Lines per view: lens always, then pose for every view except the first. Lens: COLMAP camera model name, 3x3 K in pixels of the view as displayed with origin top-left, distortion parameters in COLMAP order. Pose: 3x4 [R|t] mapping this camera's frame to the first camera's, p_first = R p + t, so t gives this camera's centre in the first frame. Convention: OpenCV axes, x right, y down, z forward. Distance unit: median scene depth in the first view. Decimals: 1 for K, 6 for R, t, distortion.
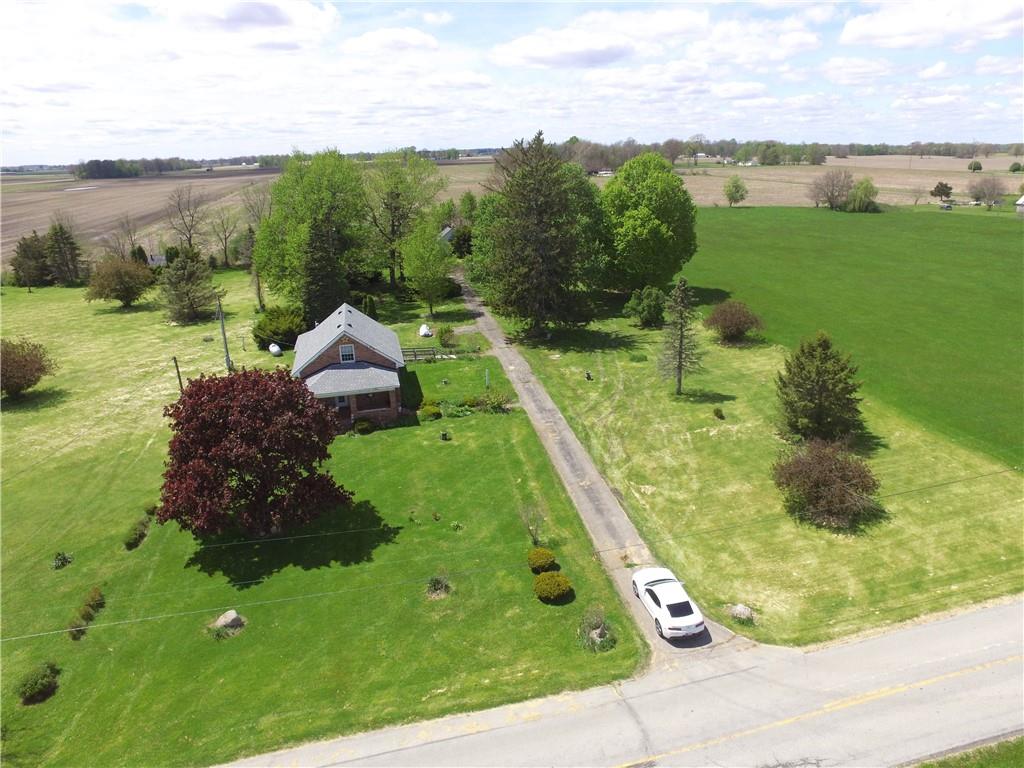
lens RADIAL K [[685.7, 0, 540.8], [0, 685.7, 363.9], [0, 0, 1]] dist [-0.122046, 0.091398]
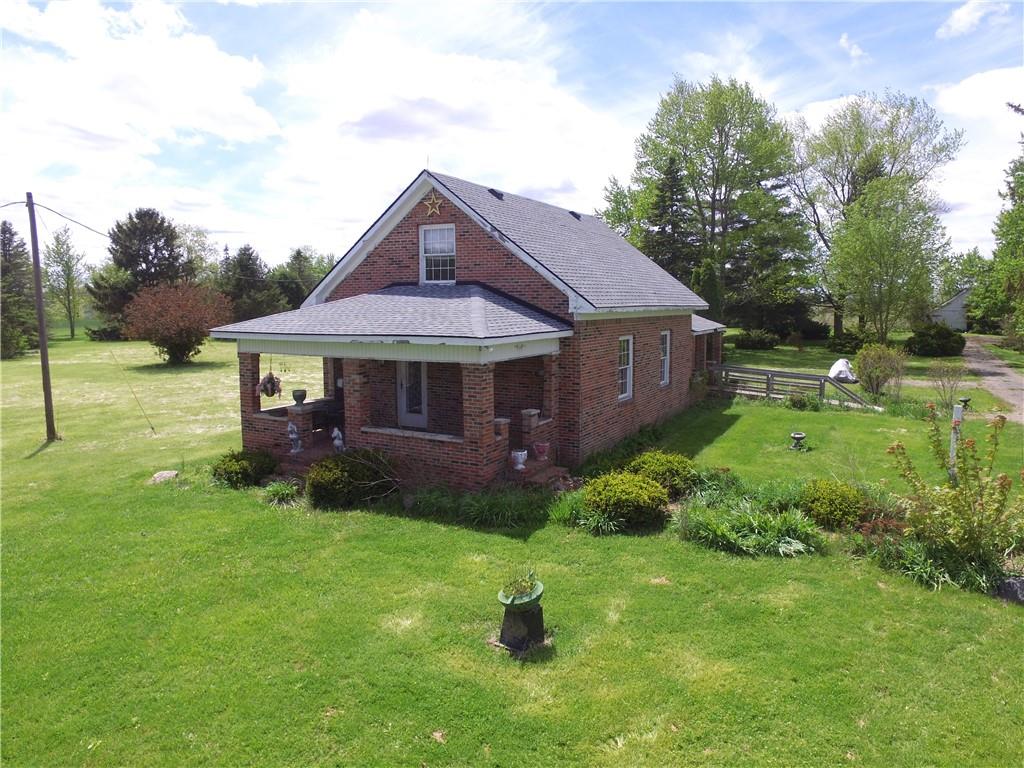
lens RADIAL K [[685.7, 0, 541.7], [0, 685.7, 368.6], [0, 0, 1]] dist [-0.122046, 0.091398]
pose [[0.741135, 0.090259, -0.665261, -0.036734], [-0.221545, 0.968293, -0.115440, 0.061134], [0.633748, 0.232942, 0.737633, 0.811026]]
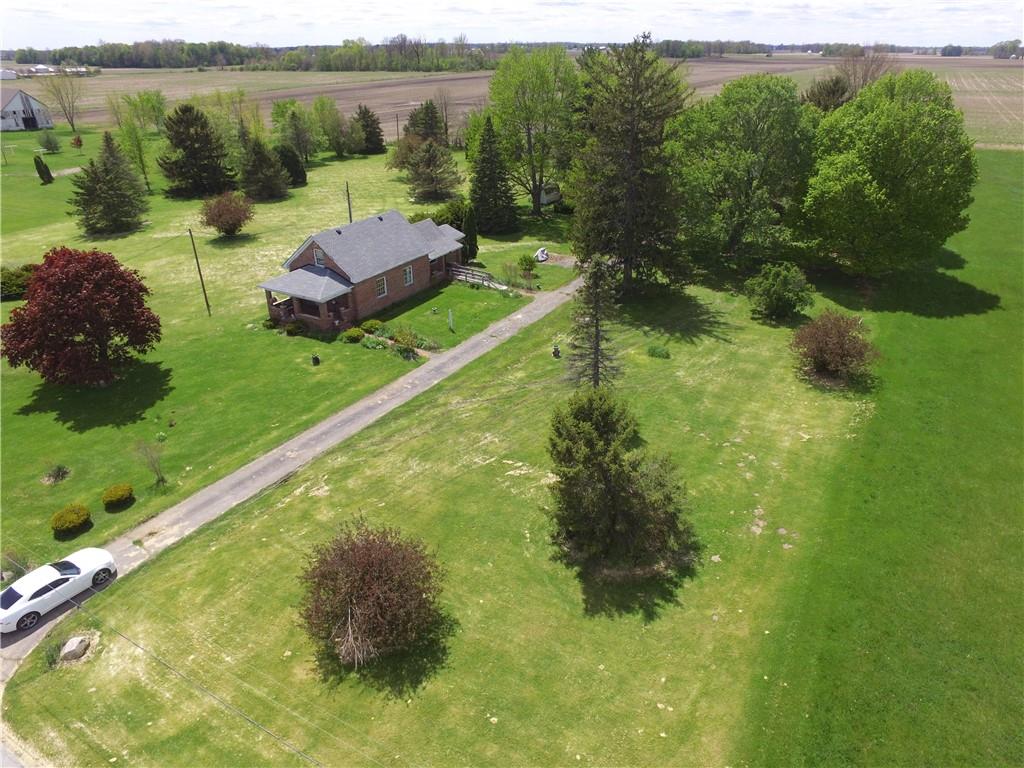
lens RADIAL K [[685.7, 0, 542.0], [0, 685.7, 362.5], [0, 0, 1]] dist [-0.122046, 0.091398]
pose [[0.713318, 0.318447, -0.624314, 0.659927], [-0.223599, 0.947662, 0.227903, -0.176015], [0.664214, -0.022972, 0.747189, 0.446711]]
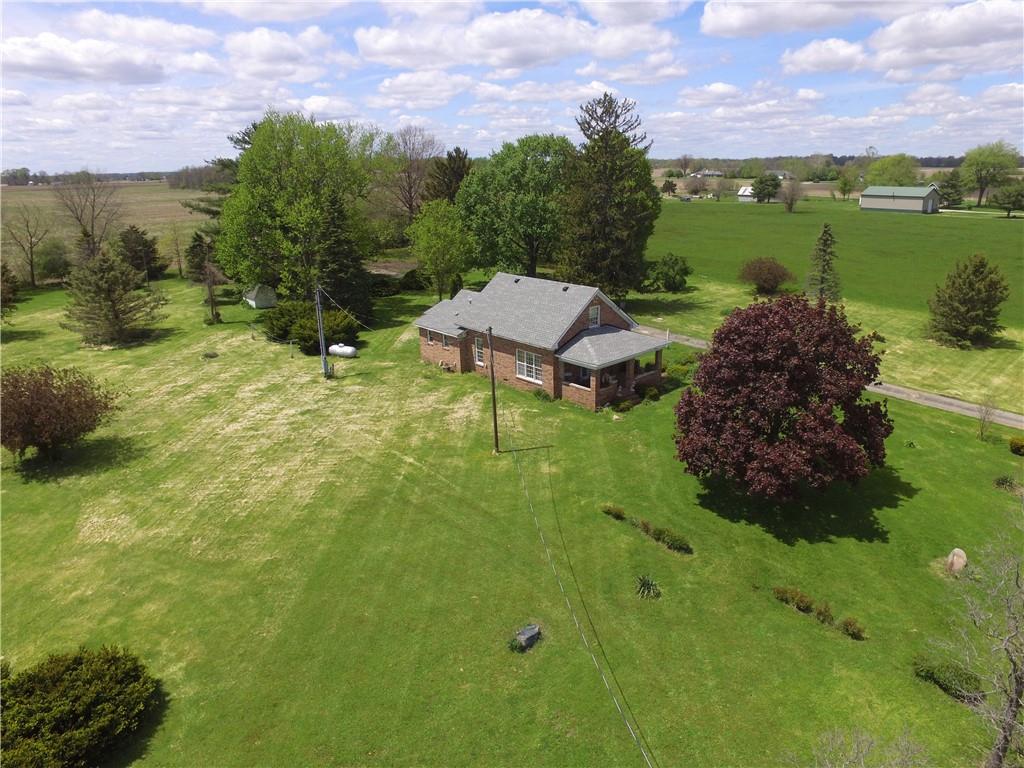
lens RADIAL K [[685.7, 0, 540.7], [0, 685.7, 356.0], [0, 0, 1]] dist [-0.122046, 0.091398]
pose [[0.883731, -0.122359, 0.451717, -0.741207], [0.139987, 0.990137, -0.005664, 0.028692], [-0.446569, 0.068239, 0.892143, 0.261305]]
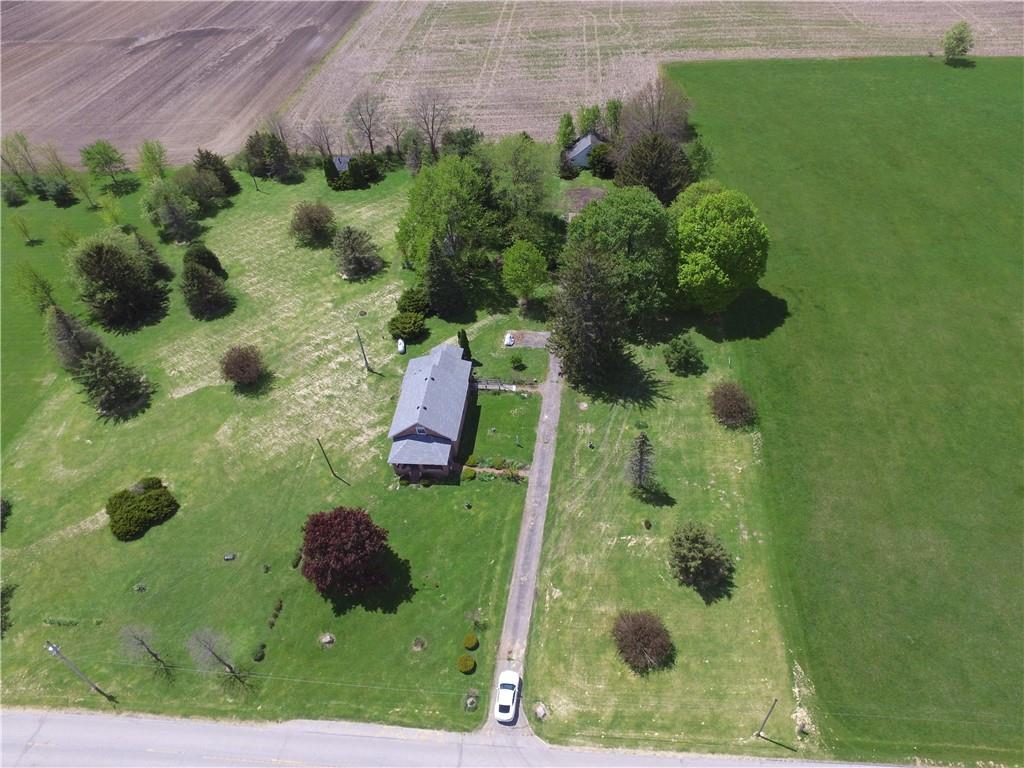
lens RADIAL K [[685.7, 0, 539.4], [0, 685.7, 365.0], [0, 0, 1]] dist [-0.122046, 0.091398]
pose [[0.942134, 0.207642, -0.263190, 0.356194], [-0.071085, 0.890969, 0.448466, -0.874625], [0.327614, -0.403806, 0.854172, -0.194955]]
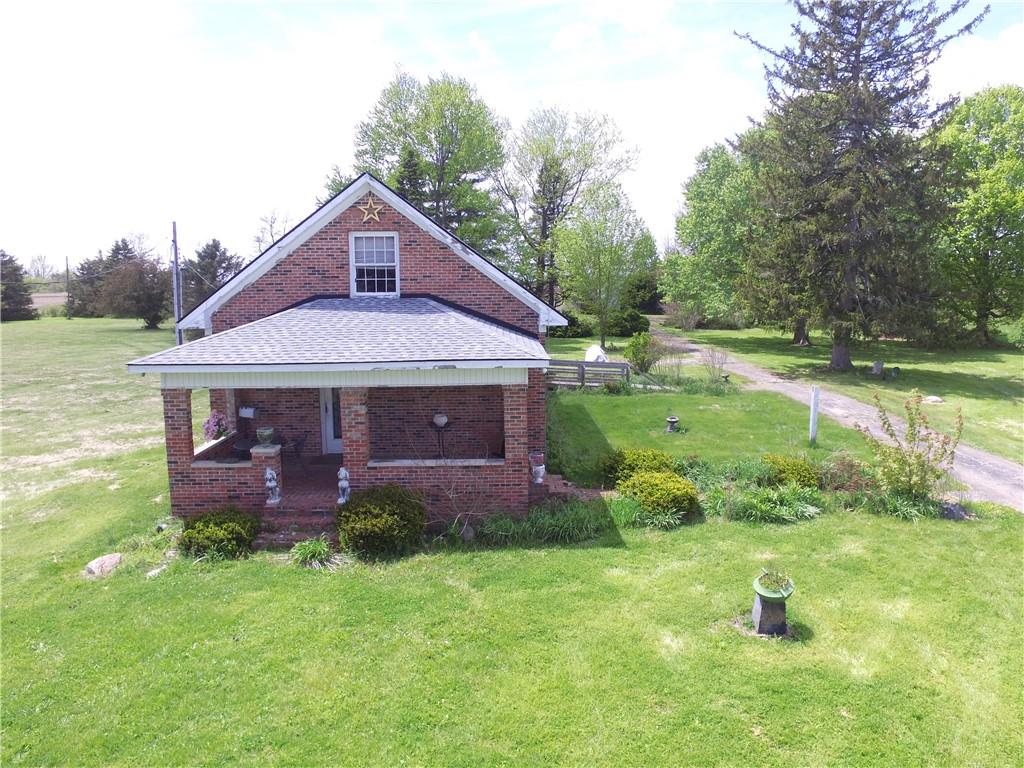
lens RADIAL K [[685.7, 0, 543.5], [0, 685.7, 366.4], [0, 0, 1]] dist [-0.122046, 0.091398]
pose [[0.978971, 0.044696, -0.199041, -0.155987], [-0.080548, 0.981115, -0.175857, 0.071873], [0.187422, 0.188191, 0.964084, 0.744267]]
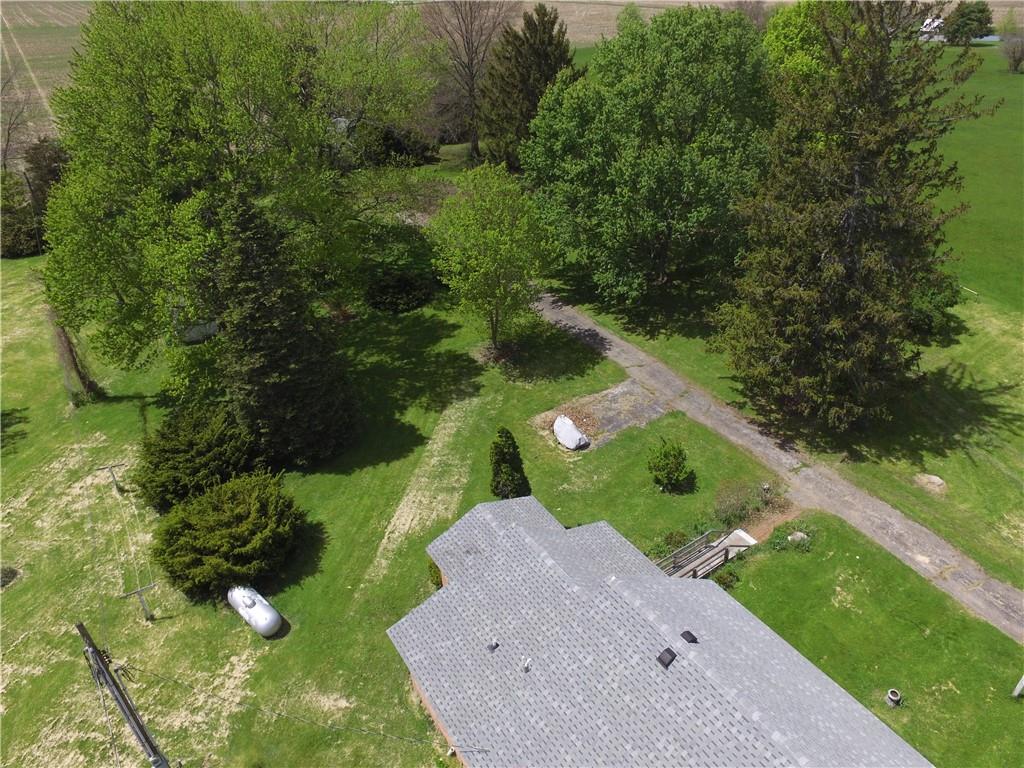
lens RADIAL K [[697.0, 0, 545.2], [0, 697.0, 334.5], [0, 0, 1]] dist [-0.054827, 0.003378]
pose [[0.937889, -0.165777, 0.304764, -0.453097], [0.104033, 0.972411, 0.208789, -0.301335], [-0.330969, -0.164116, 0.929261, 0.856316]]
